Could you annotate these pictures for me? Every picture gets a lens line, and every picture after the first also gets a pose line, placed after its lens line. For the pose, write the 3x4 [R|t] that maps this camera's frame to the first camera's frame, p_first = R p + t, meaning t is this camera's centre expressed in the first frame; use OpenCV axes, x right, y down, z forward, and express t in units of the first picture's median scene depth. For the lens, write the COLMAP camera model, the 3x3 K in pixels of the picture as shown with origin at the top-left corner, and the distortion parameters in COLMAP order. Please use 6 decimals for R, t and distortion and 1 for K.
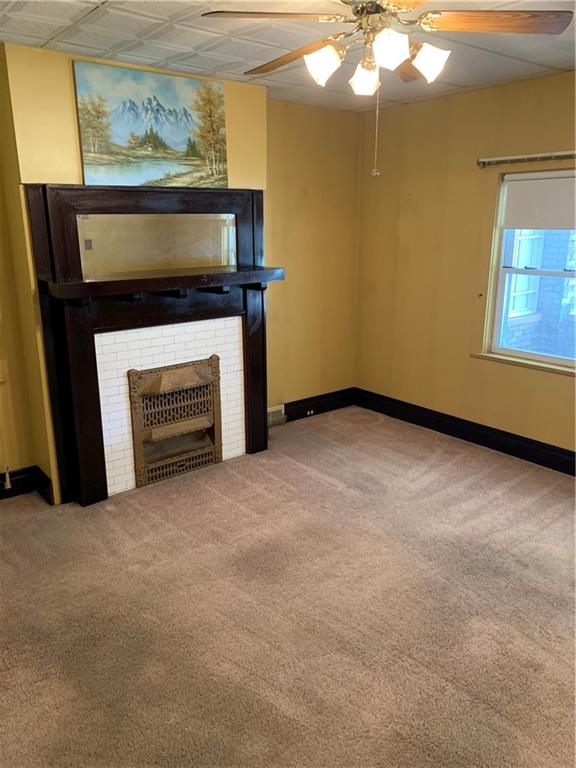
lens RADIAL K [[591.3, 0, 284.4], [0, 591.3, 371.6], [0, 0, 1]] dist [0.040641, -0.005953]
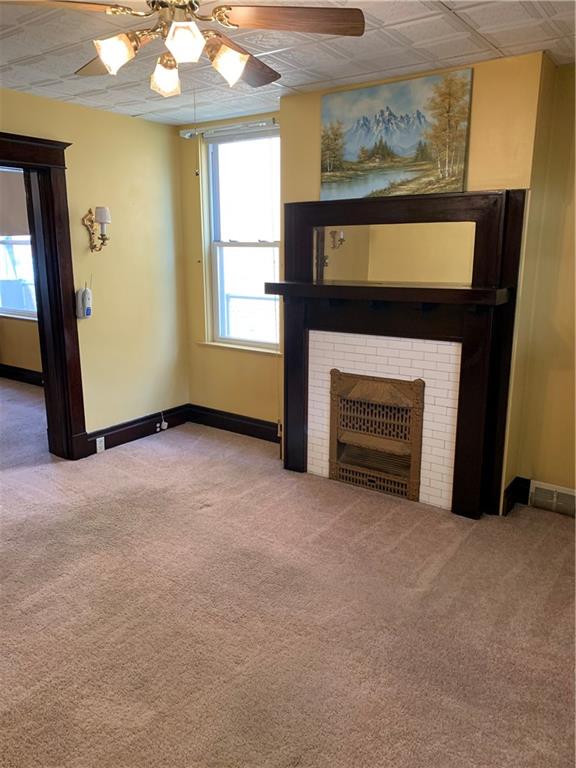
lens RADIAL K [[591.3, 0, 284.4], [0, 591.3, 371.6], [0, 0, 1]] dist [0.040641, -0.005953]
pose [[0.271482, 0.213198, -0.938533, 0.730085], [-0.242746, 0.958798, 0.147584, -0.135053], [0.931328, 0.187759, 0.312049, 0.582666]]
